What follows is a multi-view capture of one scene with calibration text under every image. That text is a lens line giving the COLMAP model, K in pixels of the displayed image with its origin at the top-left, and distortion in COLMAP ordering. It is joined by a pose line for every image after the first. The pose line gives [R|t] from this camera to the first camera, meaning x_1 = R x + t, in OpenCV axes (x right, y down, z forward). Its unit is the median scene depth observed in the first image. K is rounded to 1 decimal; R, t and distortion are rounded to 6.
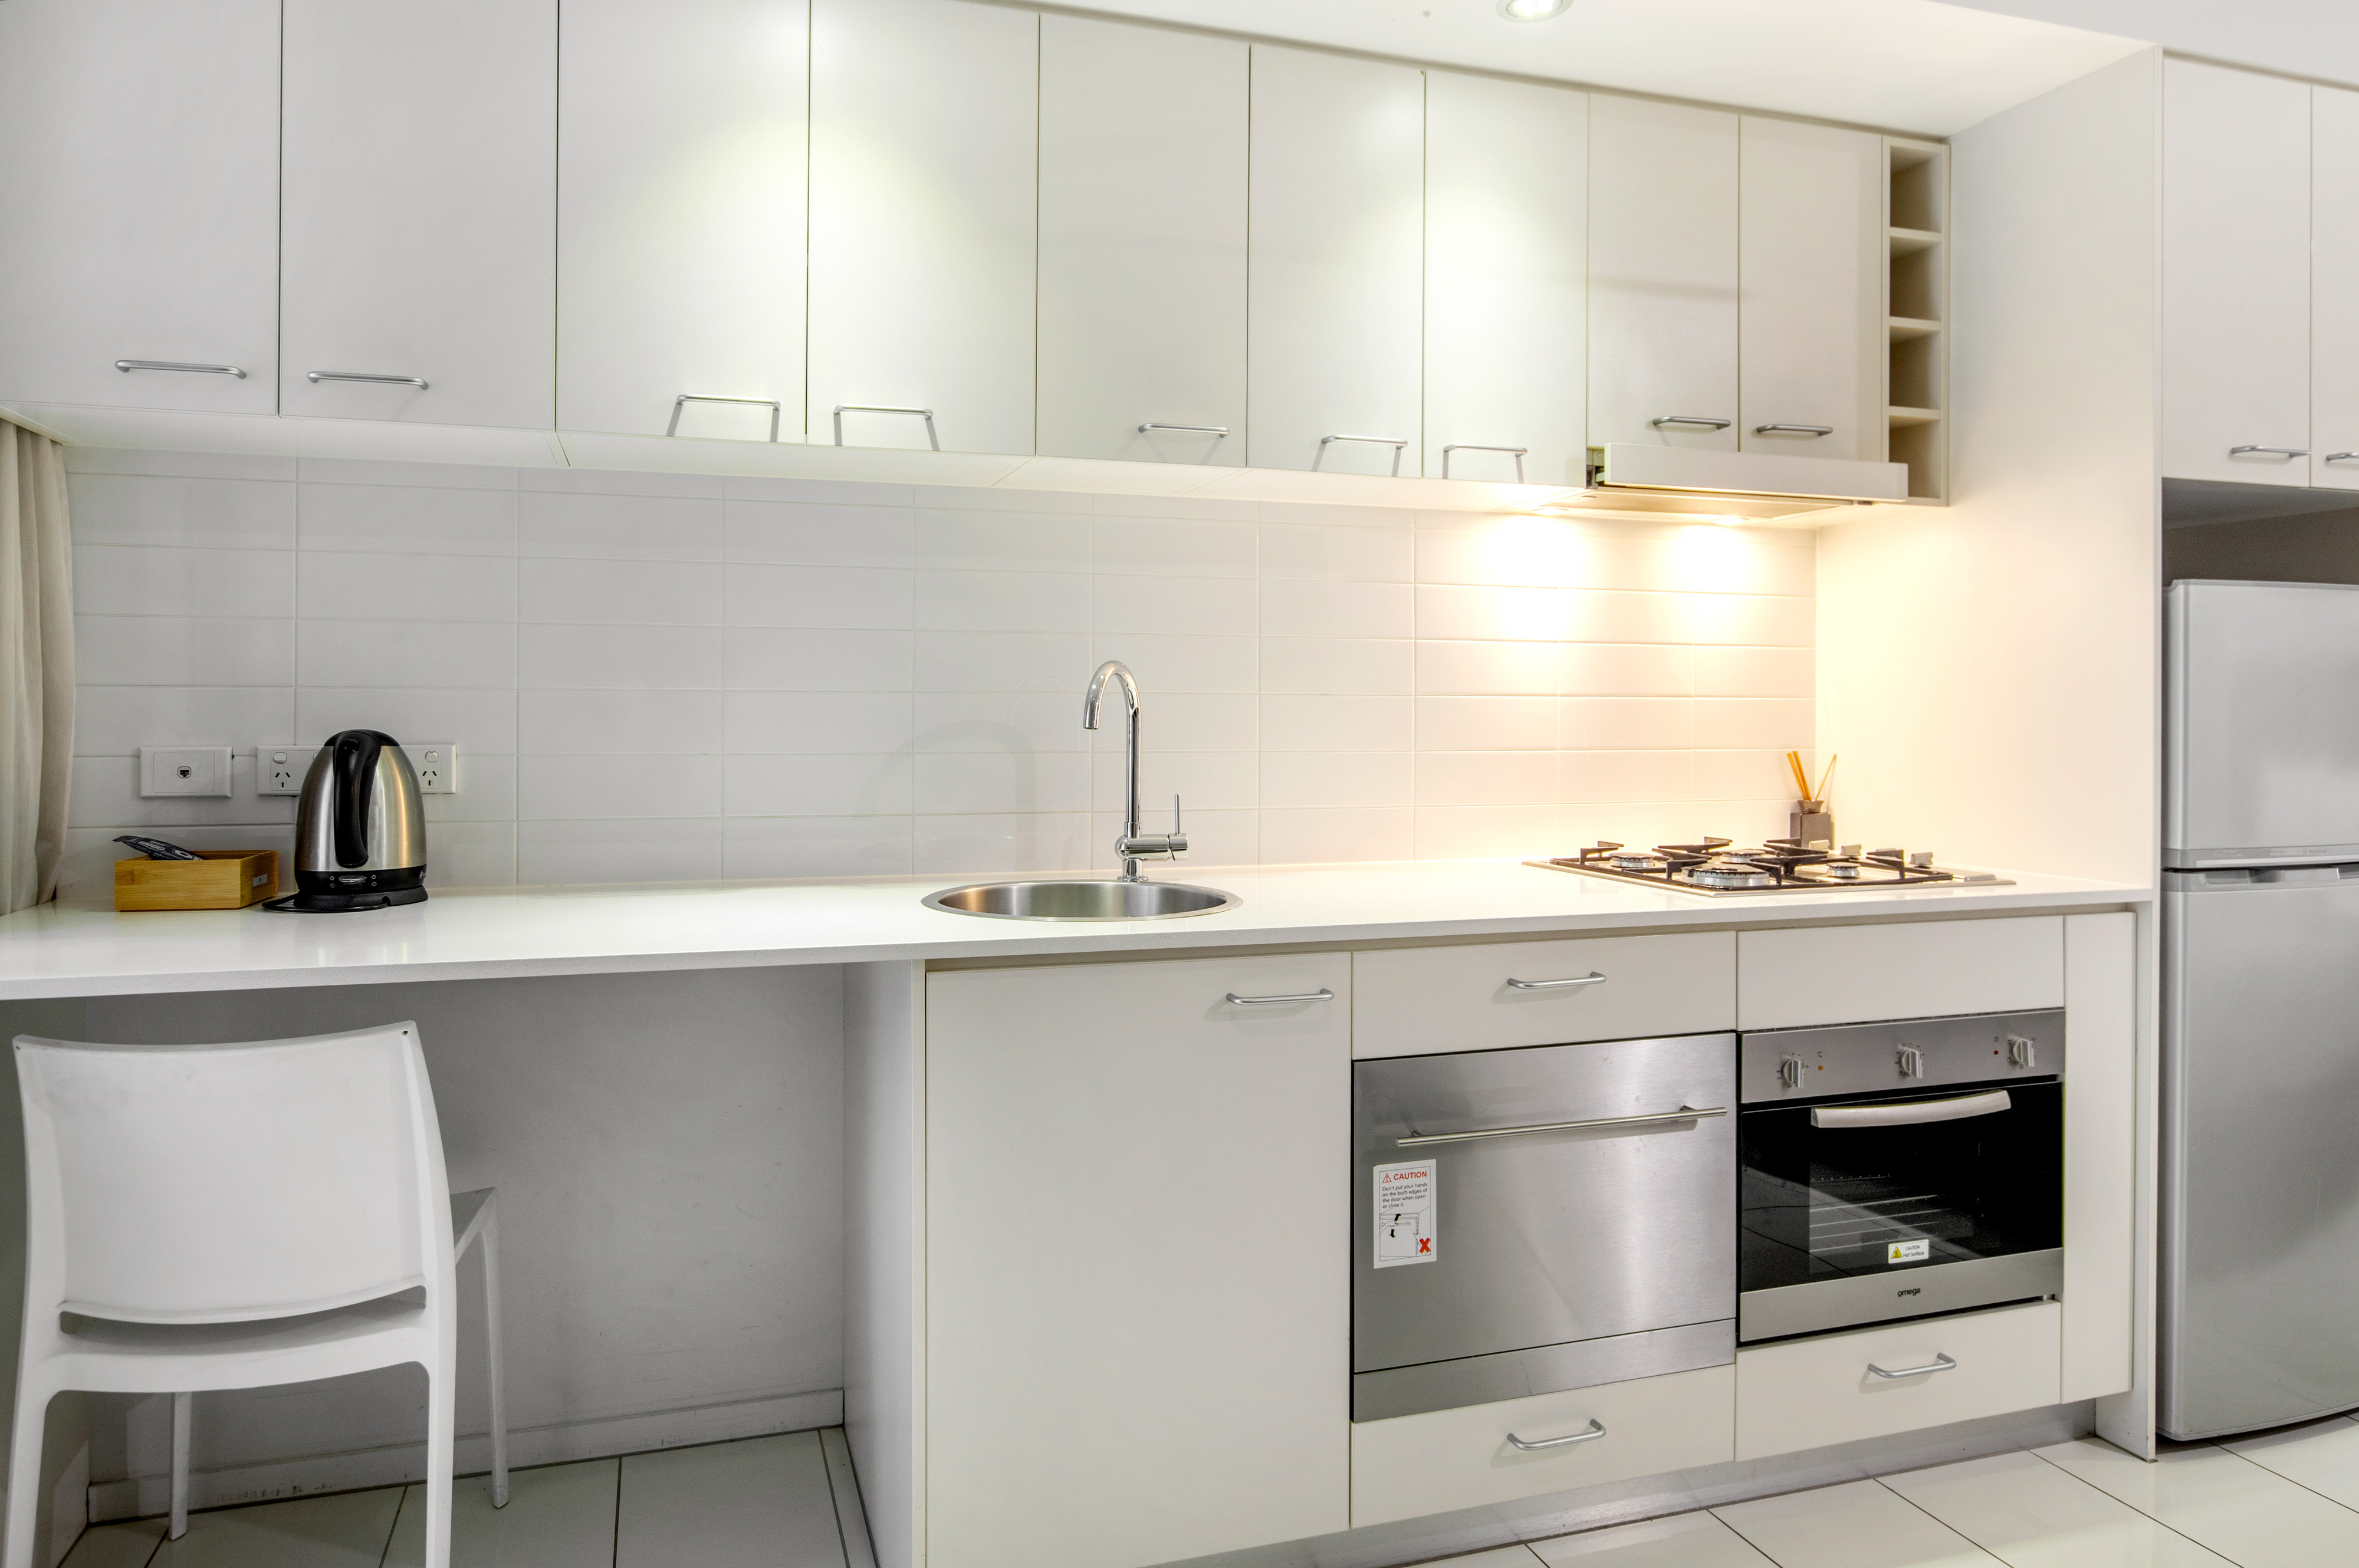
lens RADIAL K [[1402.9, 0, 1063.9], [0, 1402.9, 733.2], [0, 0, 1]] dist [-0.025238, 0.006741]
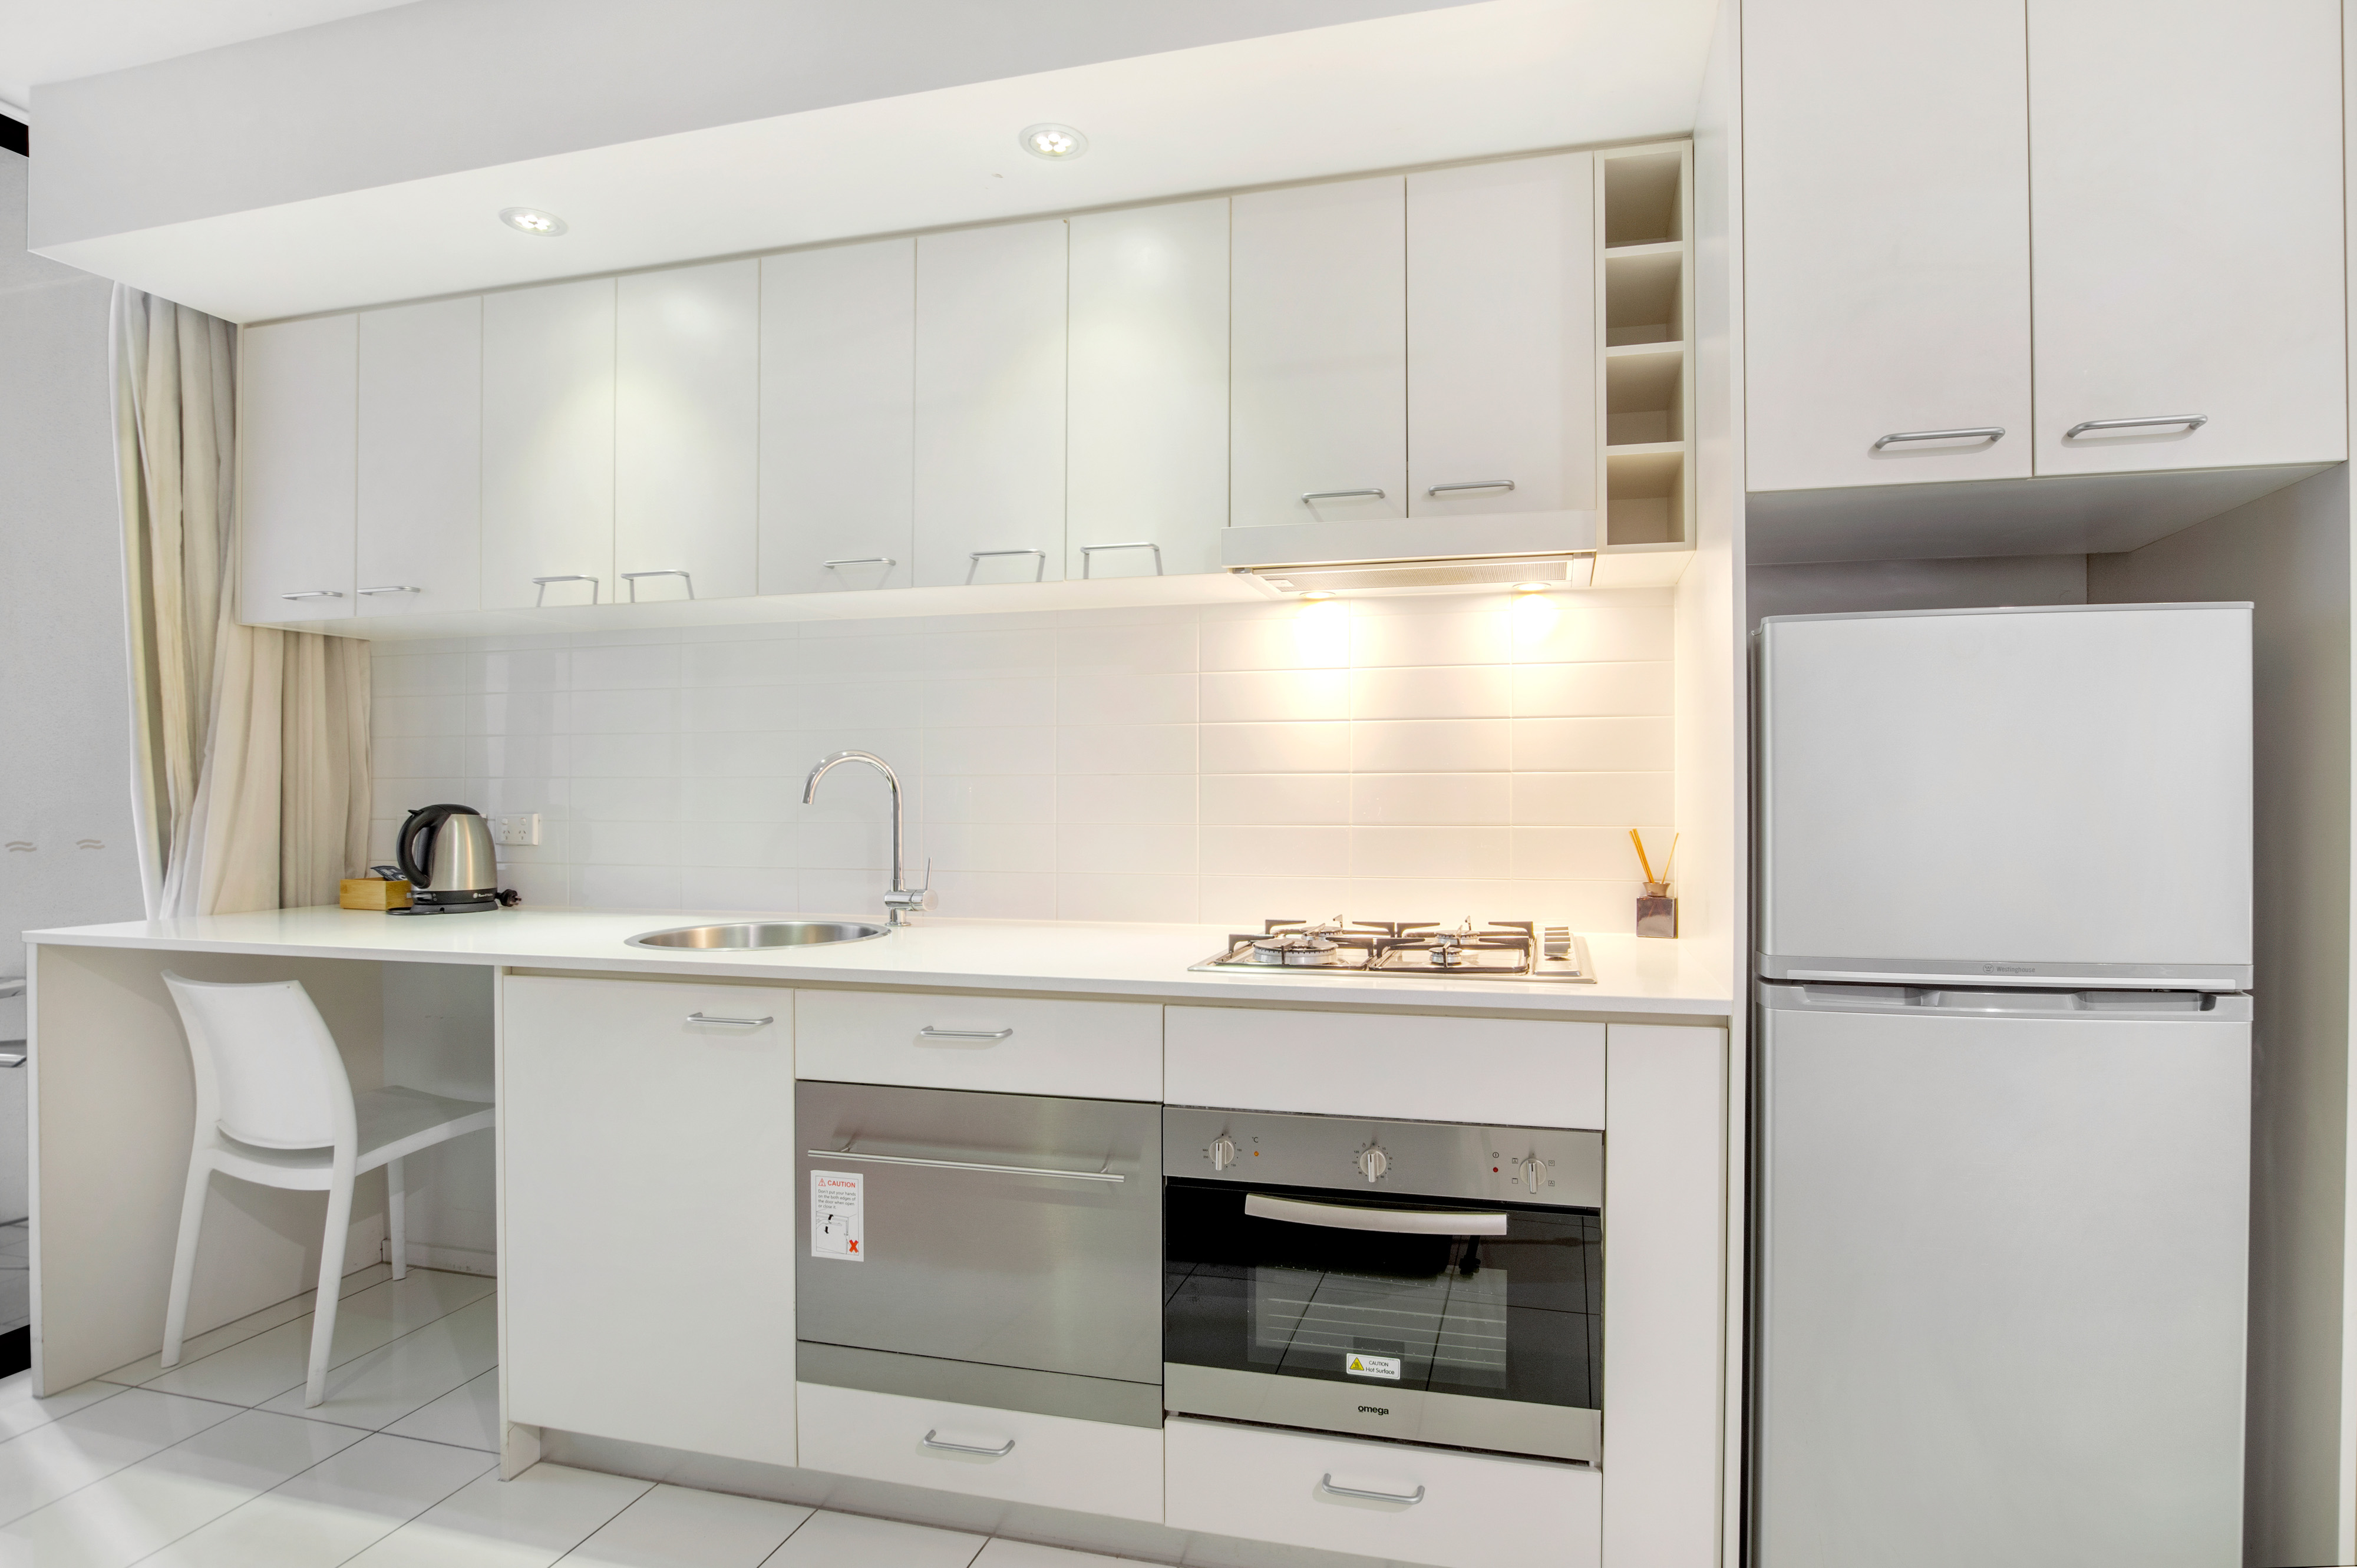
lens RADIAL K [[1153.5, 0, 1318.7], [0, 1153.5, 804.9], [0, 0, 1]] dist [-0.030872, 0.002771]
pose [[0.878065, 0.000374, -0.478541, 0.936829], [-0.000859, 0.999999, -0.000796, -0.001889], [0.478541, 0.001110, 0.878065, 0.306421]]
